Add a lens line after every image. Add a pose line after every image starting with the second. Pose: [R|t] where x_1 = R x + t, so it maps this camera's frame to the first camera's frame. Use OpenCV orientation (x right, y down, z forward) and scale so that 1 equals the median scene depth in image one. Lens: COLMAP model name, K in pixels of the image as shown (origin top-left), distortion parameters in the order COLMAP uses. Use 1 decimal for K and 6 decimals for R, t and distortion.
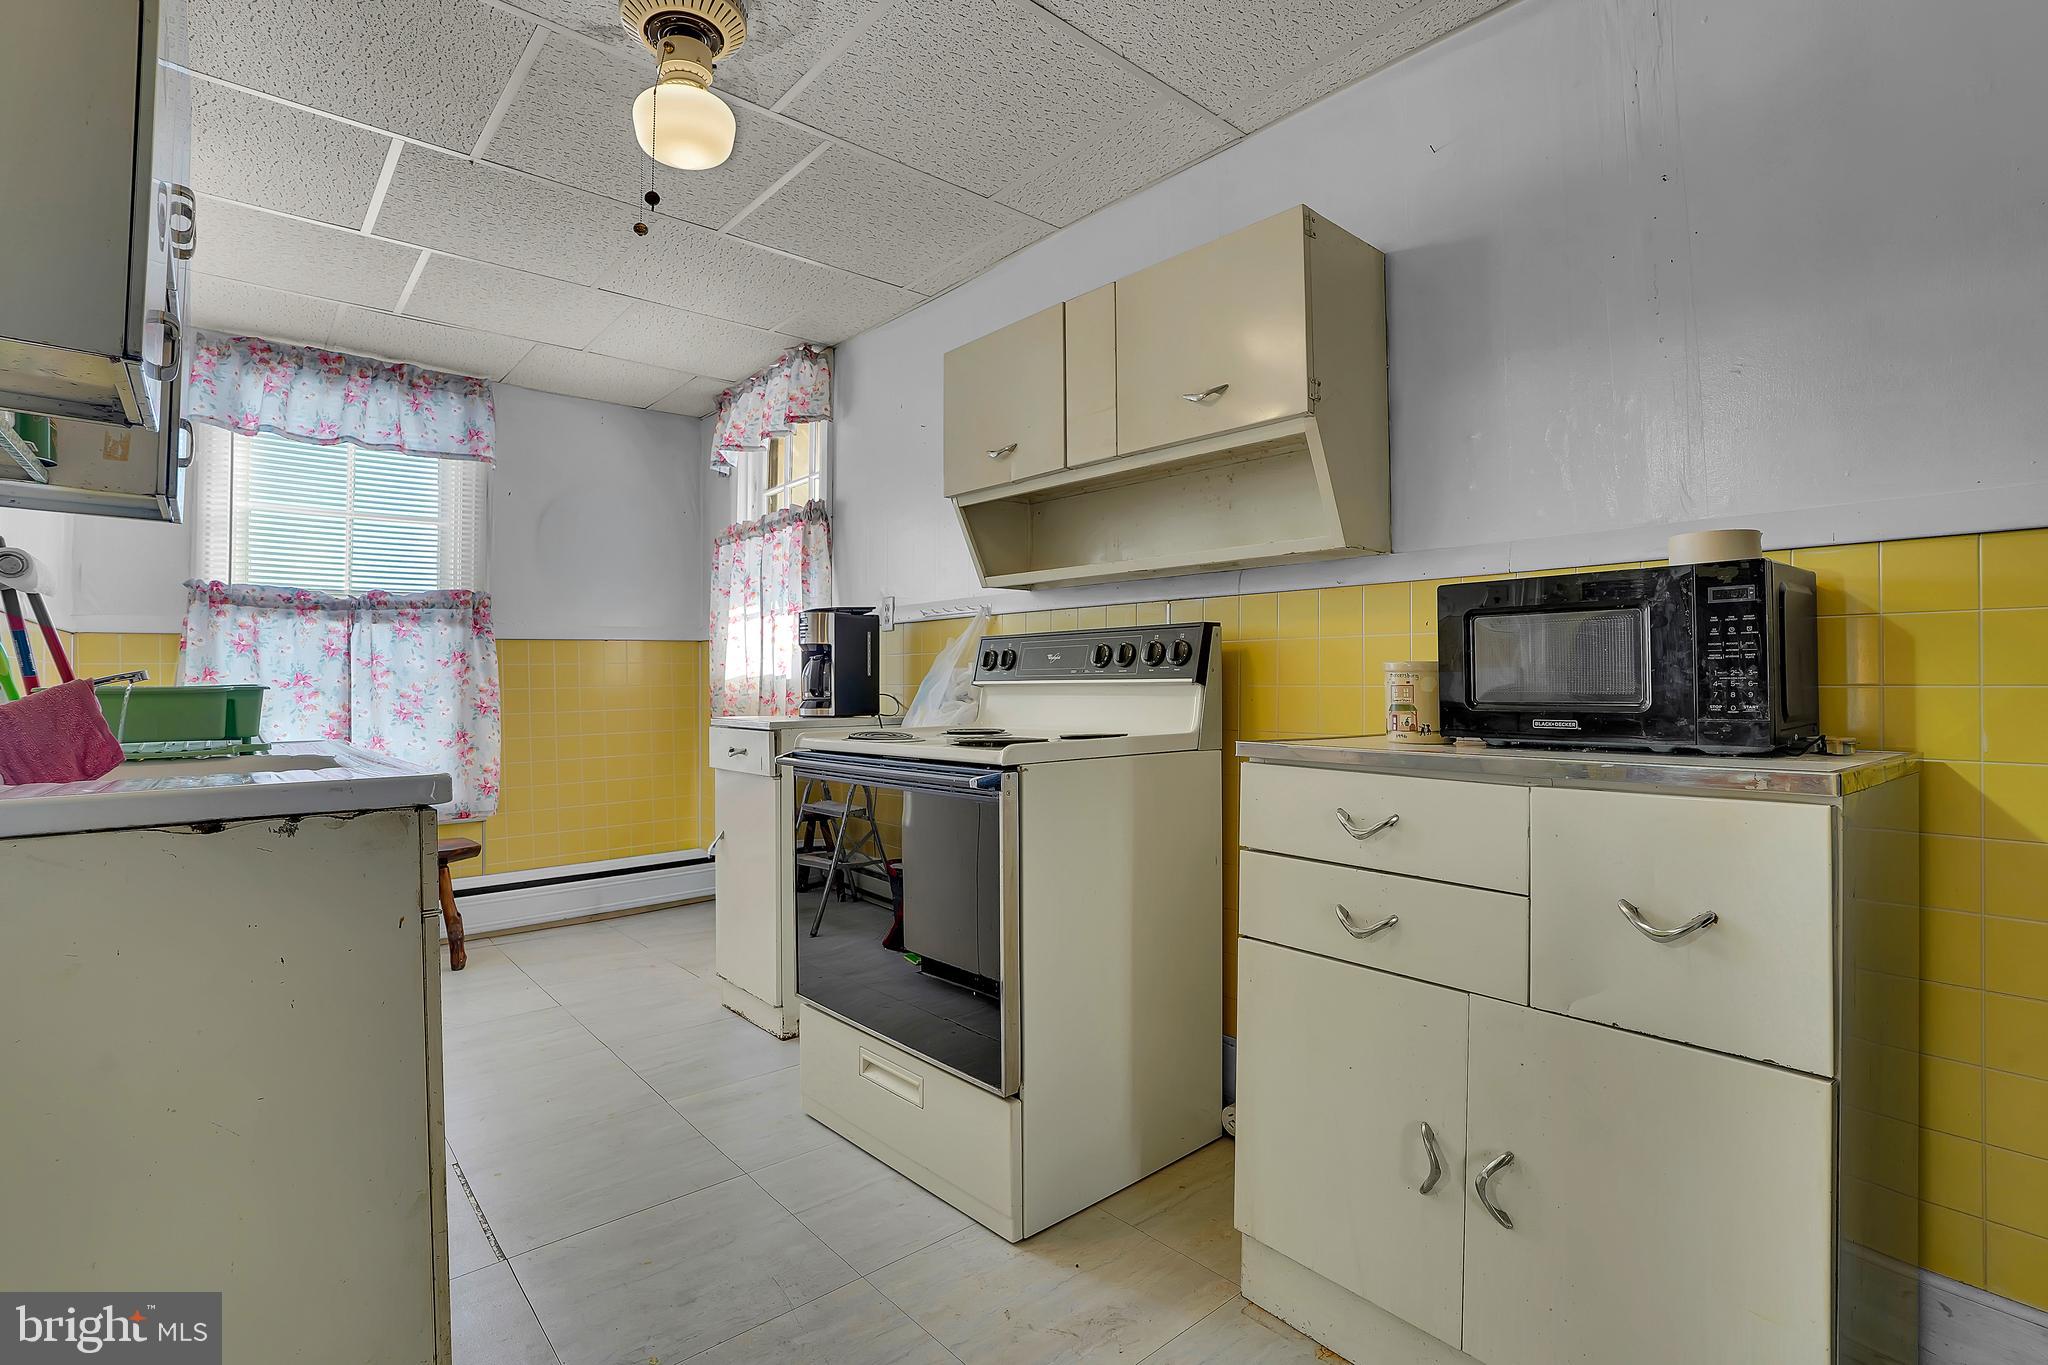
lens RADIAL K [[954.7, 0, 996.5], [0, 954.7, 688.3], [0, 0, 1]] dist [-0.074105, 0.041360]
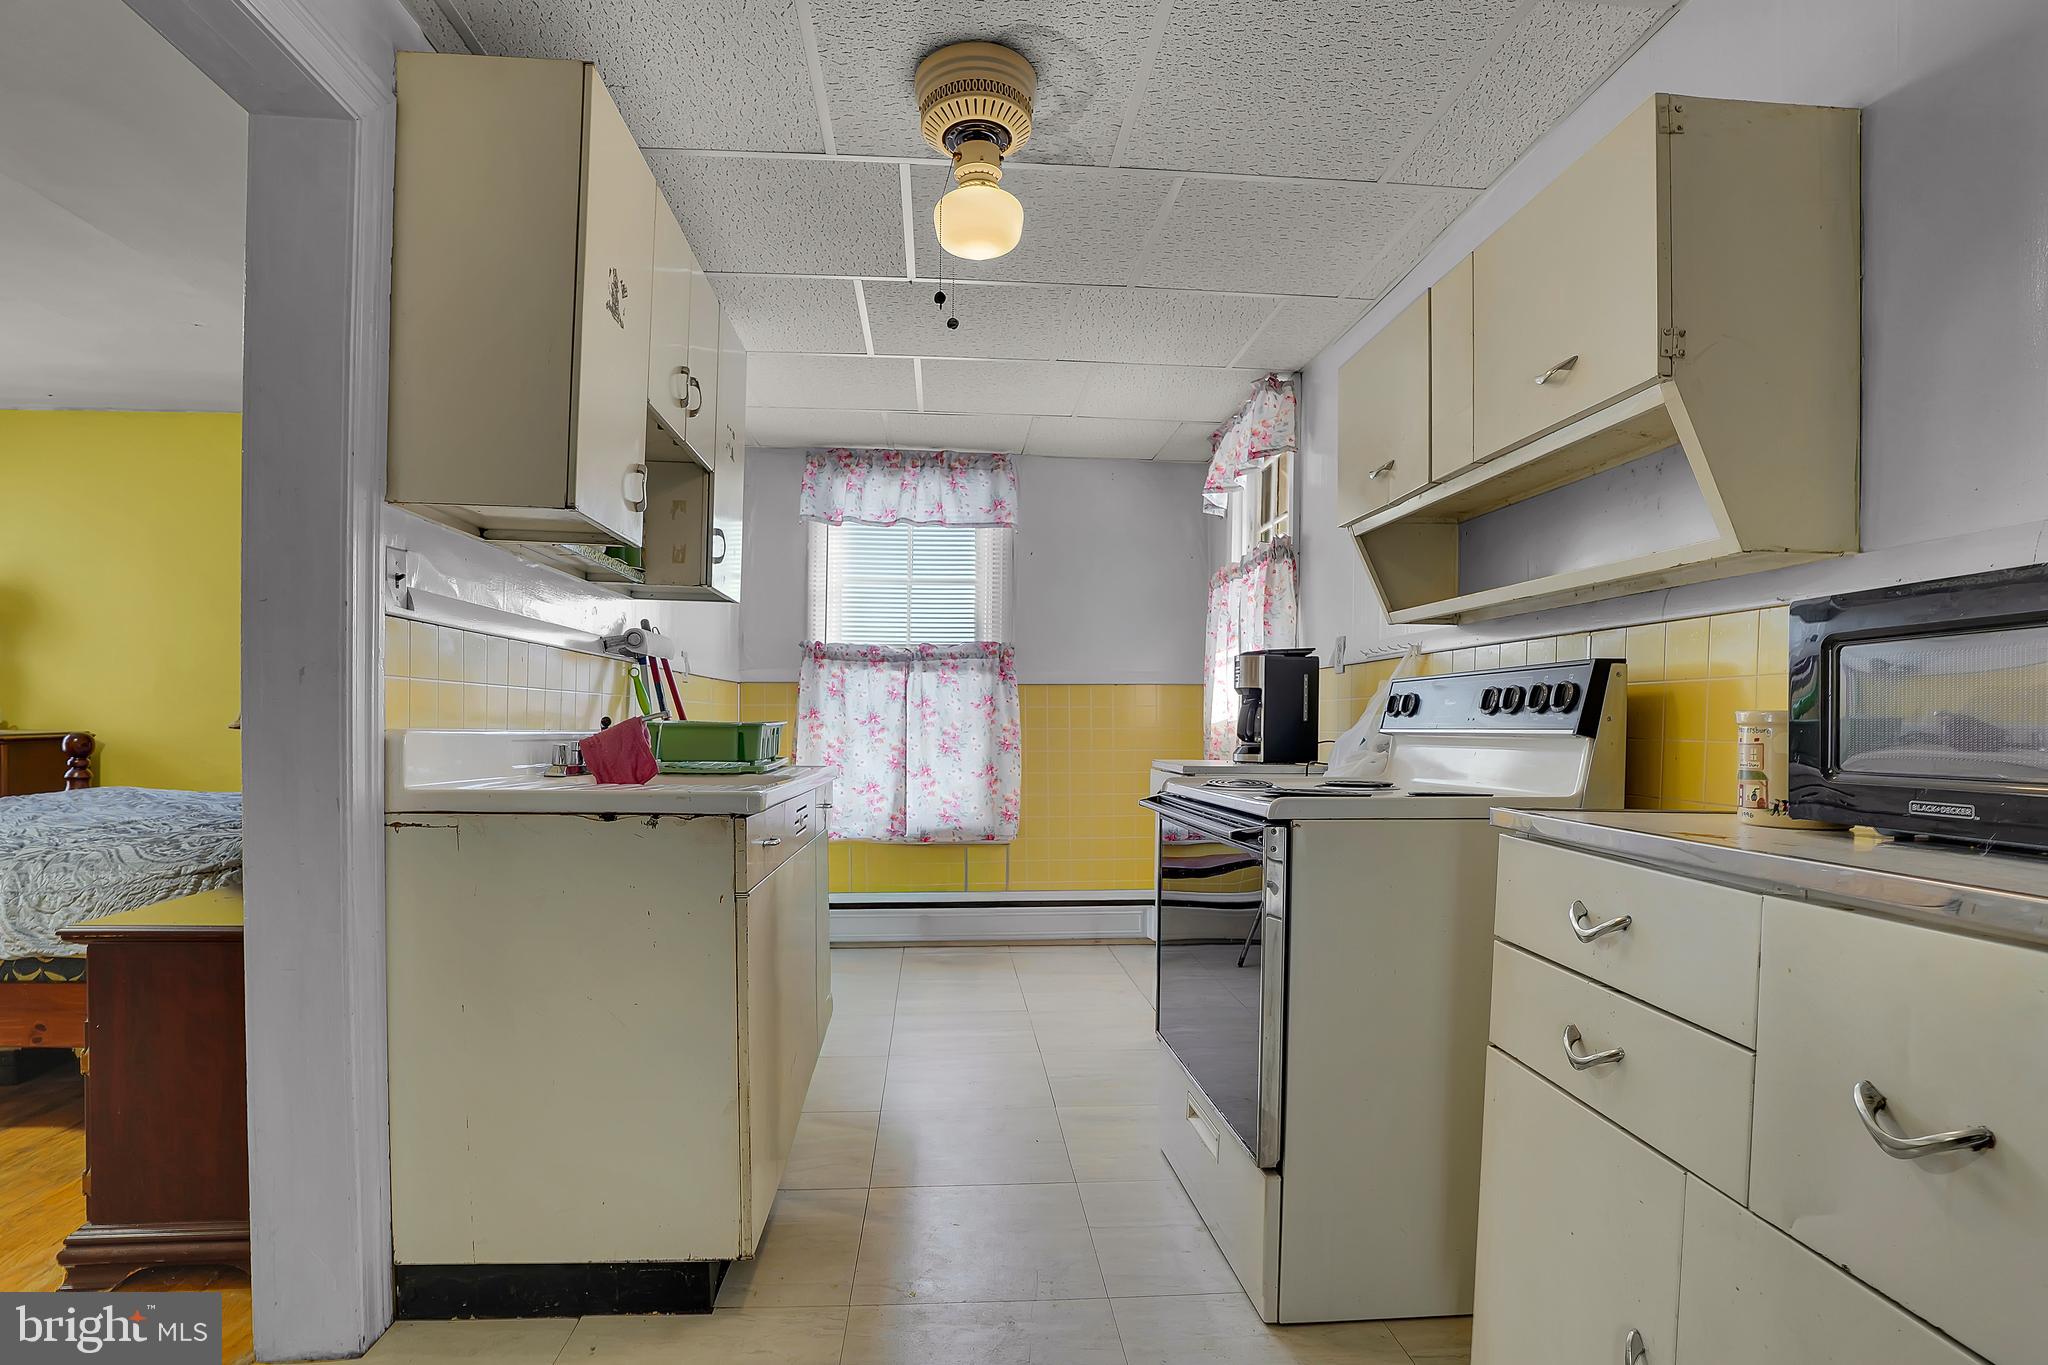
lens RADIAL K [[998.6, 0, 1020.3], [0, 998.6, 752.4], [0, 0, 1]] dist [-0.021373, 0.000287]
pose [[0.808691, 0.031003, -0.587417, 0.201206], [-0.019118, 0.999468, 0.026431, -0.002770], [0.587923, -0.010144, 0.808853, 0.032065]]
